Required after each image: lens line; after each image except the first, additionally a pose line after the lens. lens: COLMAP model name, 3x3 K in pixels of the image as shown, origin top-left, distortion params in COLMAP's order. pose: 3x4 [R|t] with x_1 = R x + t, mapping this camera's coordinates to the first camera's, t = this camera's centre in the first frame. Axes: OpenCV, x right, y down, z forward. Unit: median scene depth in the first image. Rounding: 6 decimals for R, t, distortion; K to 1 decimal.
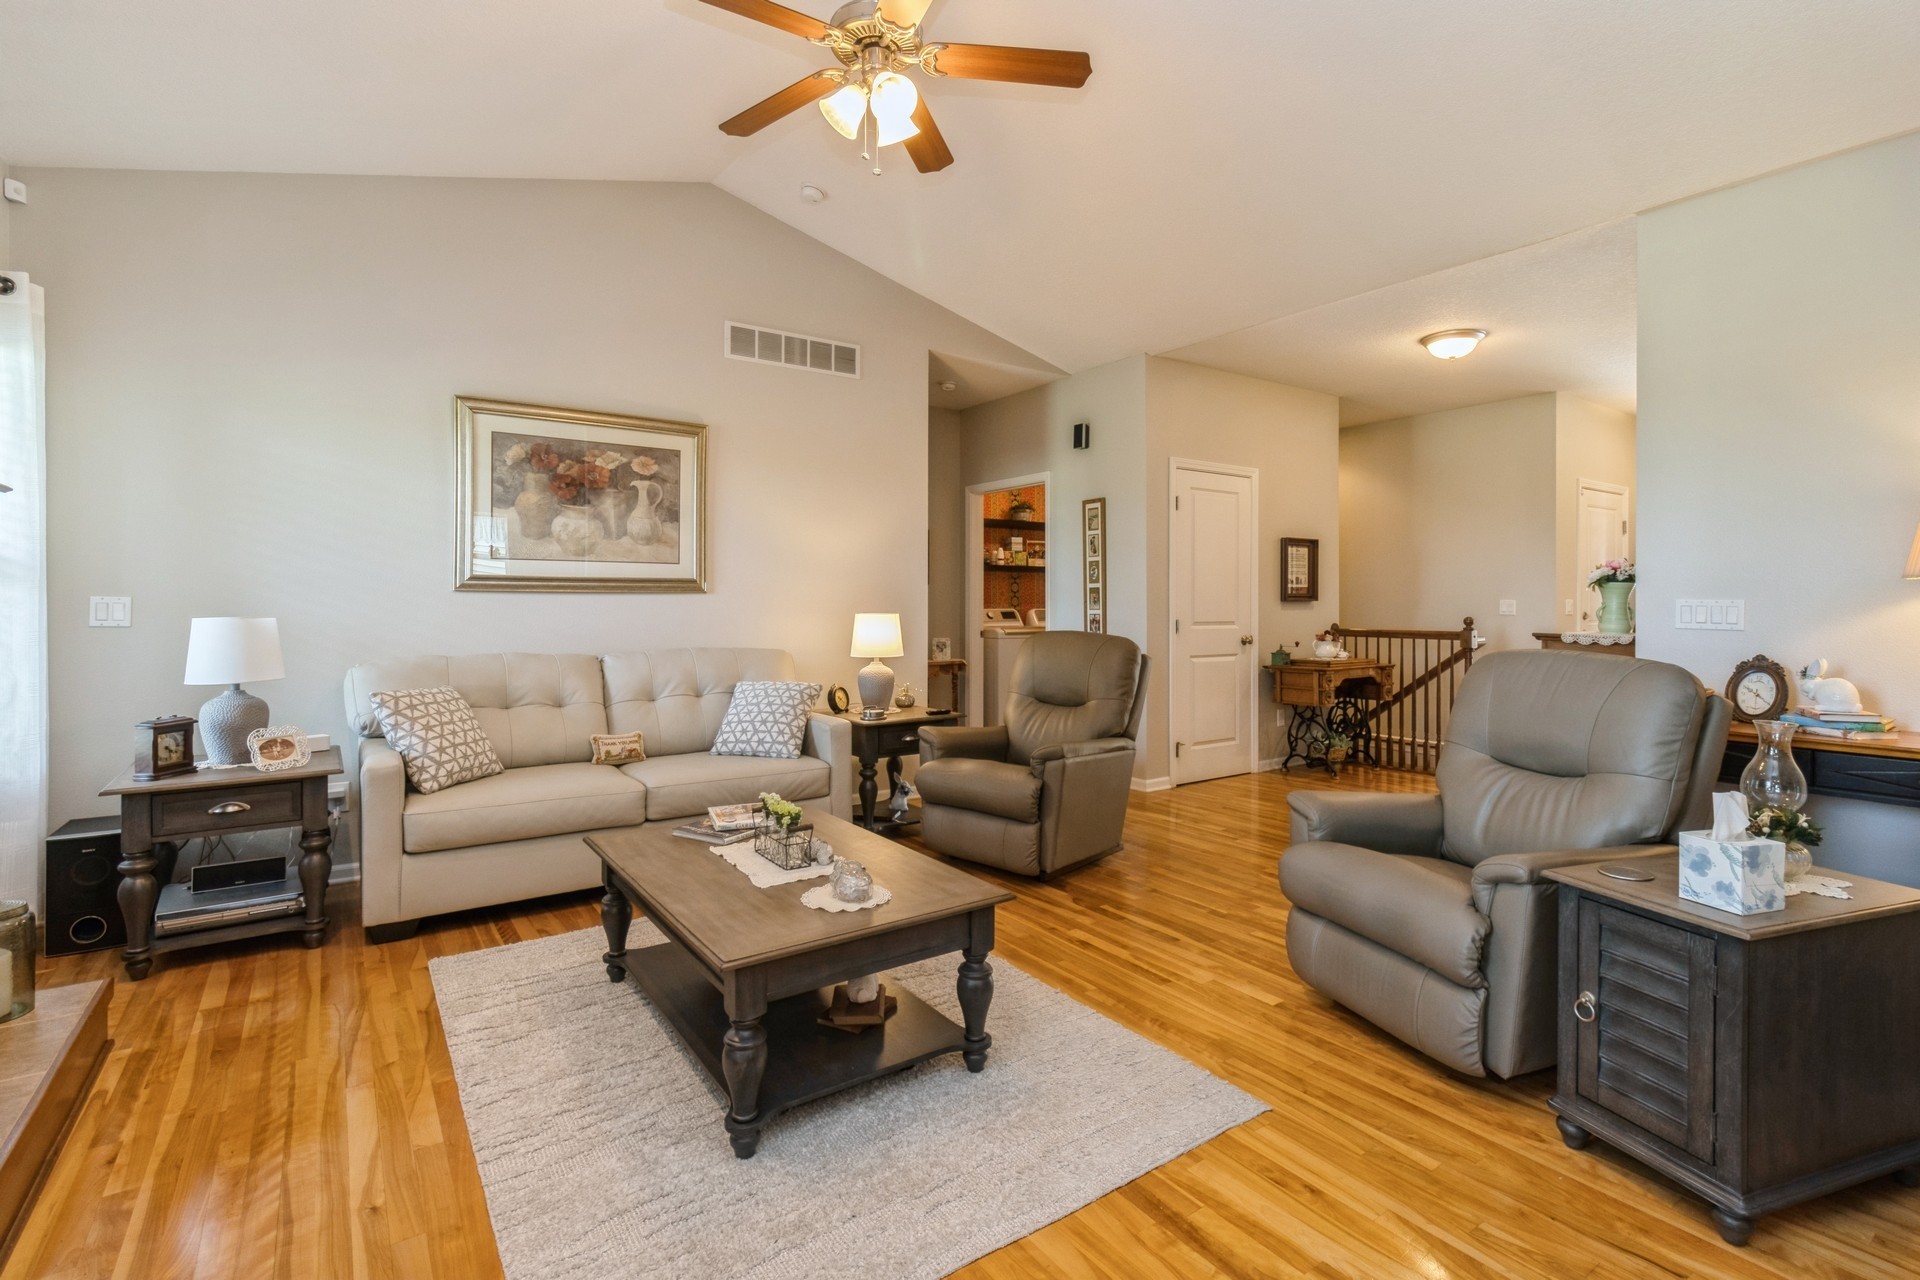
lens RADIAL K [[892.4, 0, 958.0], [0, 892.4, 620.1], [0, 0, 1]] dist [0.005297, -0.000682]
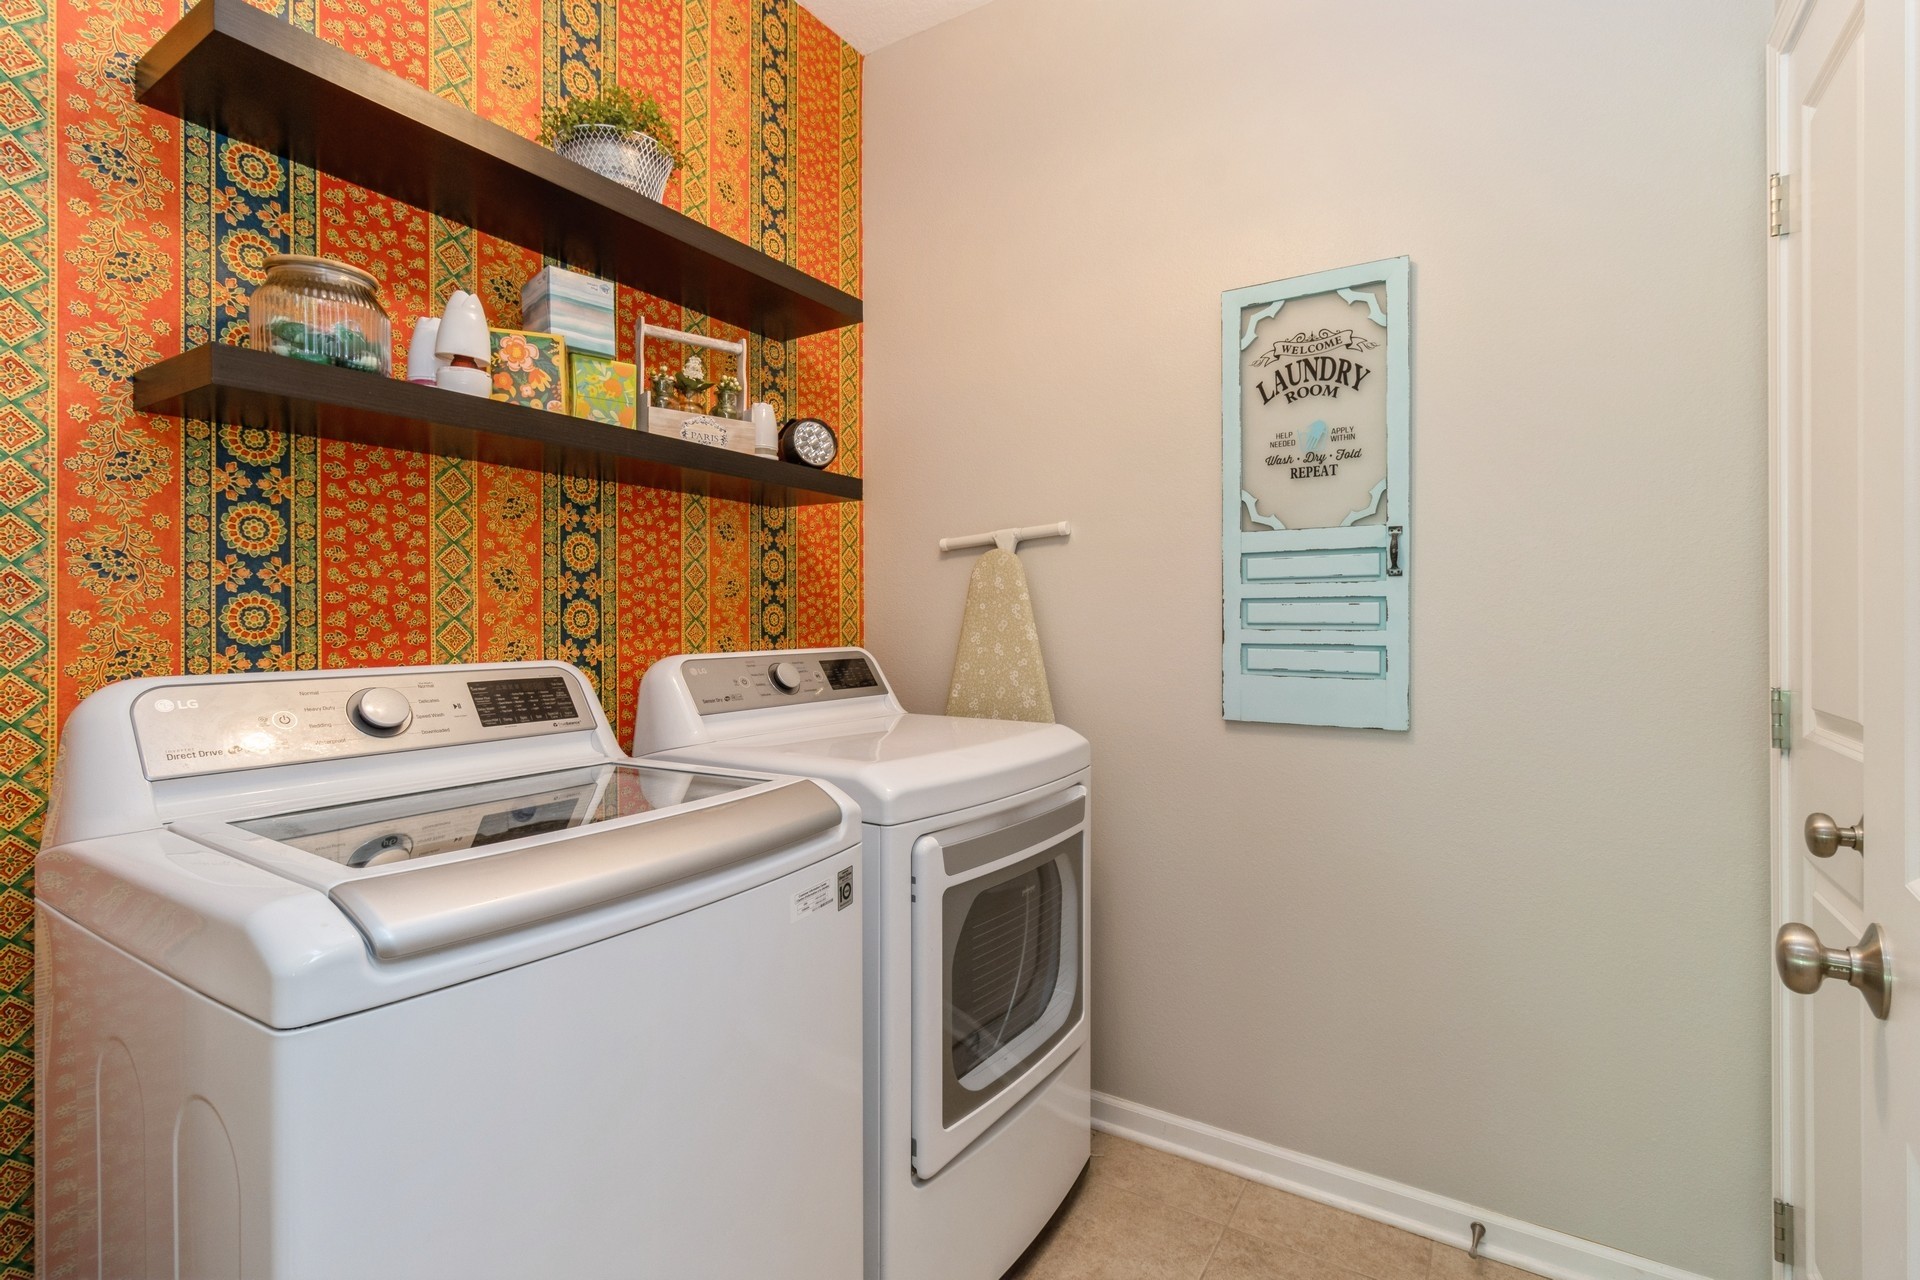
lens RADIAL K [[892.4, 0, 966.8], [0, 892.4, 638.3], [0, 0, 1]] dist [0.005297, -0.000682]
pose [[0.926085, -0.005257, 0.377279, 0.070373], [0.008088, 0.999950, -0.005920, -0.015551], [-0.377228, 0.008534, 0.926081, 0.800883]]
